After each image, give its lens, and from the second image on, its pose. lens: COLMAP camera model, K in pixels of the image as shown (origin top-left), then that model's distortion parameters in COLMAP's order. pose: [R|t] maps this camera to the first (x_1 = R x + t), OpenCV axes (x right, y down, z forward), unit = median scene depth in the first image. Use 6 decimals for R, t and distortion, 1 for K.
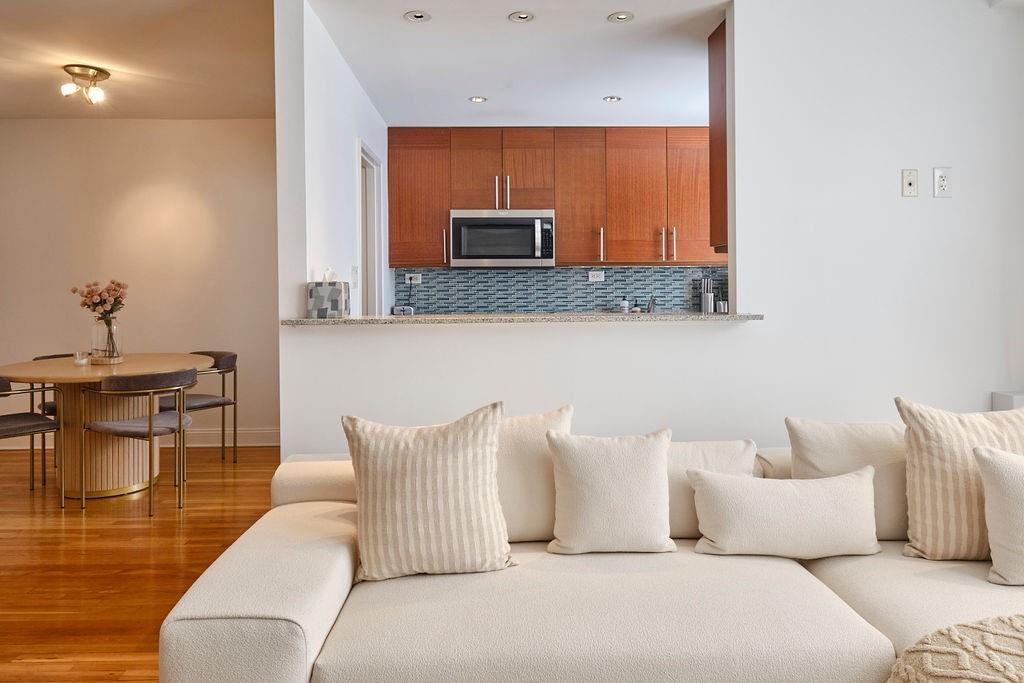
lens RADIAL K [[675.2, 0, 516.5], [0, 675.2, 288.8], [0, 0, 1]] dist [0.005432, -0.000888]
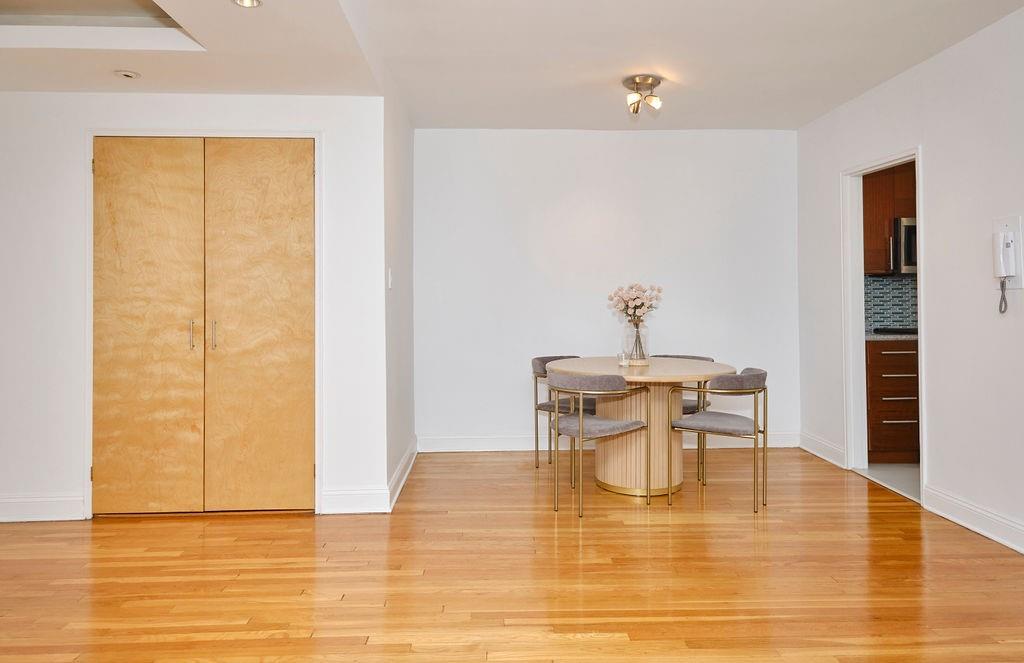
lens RADIAL K [[667.9, 0, 513.5], [0, 667.9, 289.0], [0, 0, 1]] dist [0.004833, 0.001135]
pose [[0.999946, 0.003107, 0.009929, -0.802710], [-0.002875, 0.999724, -0.023317, 0.019178], [-0.009999, 0.023287, 0.999679, -0.011539]]
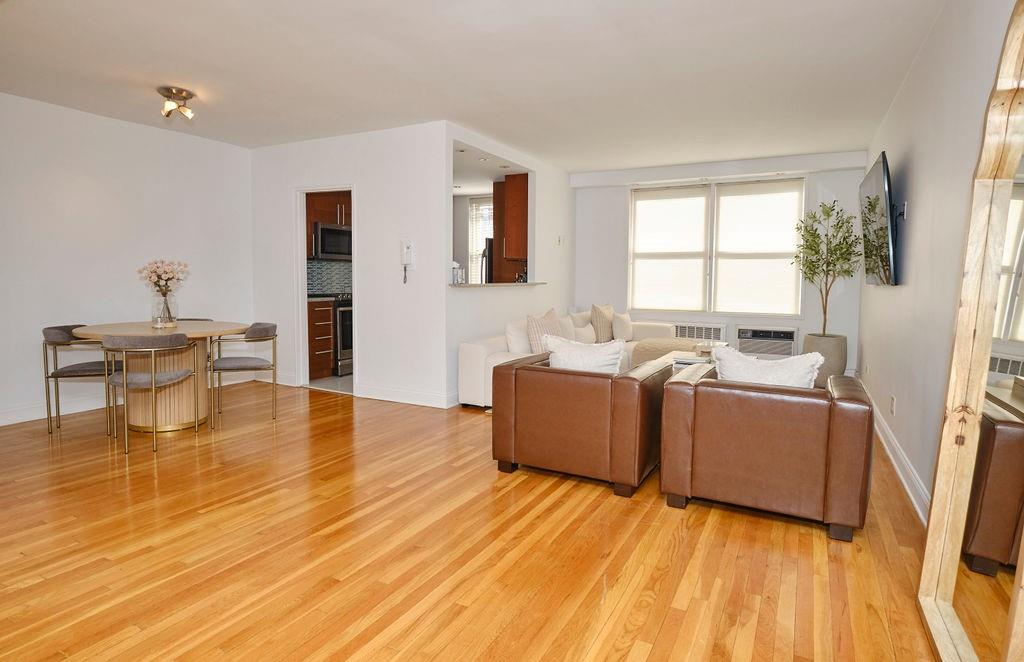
lens RADIAL K [[555.2, 0, 512.8], [0, 555.2, 312.1], [0, 0, 1]] dist [-0.018089, -0.002670]
pose [[0.489024, -0.043732, 0.871173, -1.176213], [-0.008326, 0.998463, 0.054795, 0.022060], [-0.872231, -0.034049, 0.487908, -0.050283]]
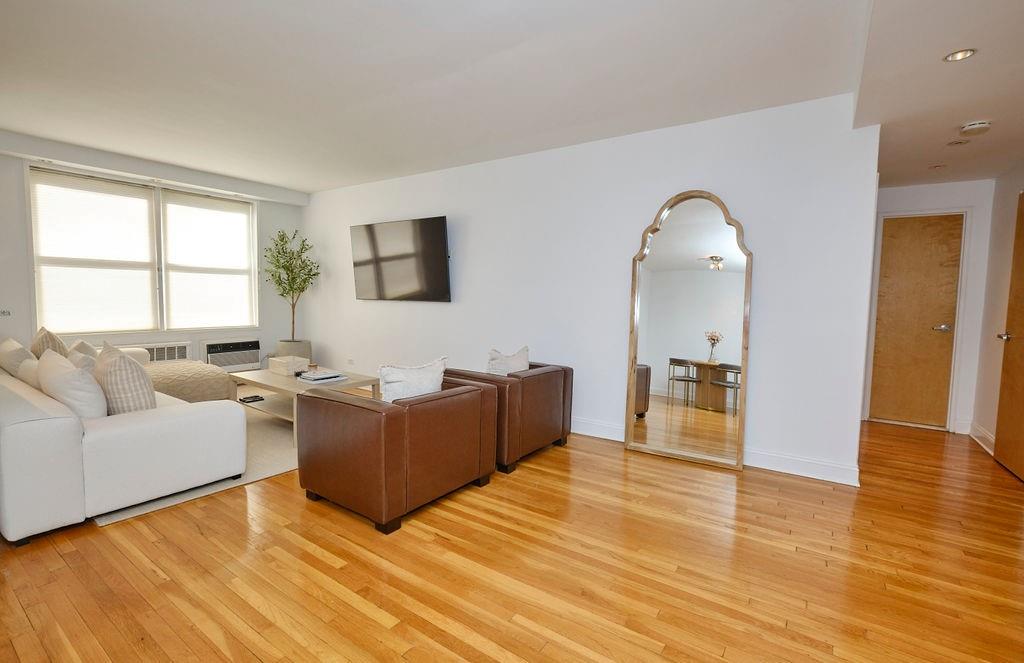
lens RADIAL K [[459.6, 0, 511.7], [0, 459.6, 327.4], [0, 0, 1]] dist [-0.003430, -0.000320]
pose [[-0.807721, -0.048113, 0.587598, -0.933863], [-0.010324, 0.997666, 0.067498, 0.007021], [-0.589474, 0.048453, -0.806333, 0.693584]]
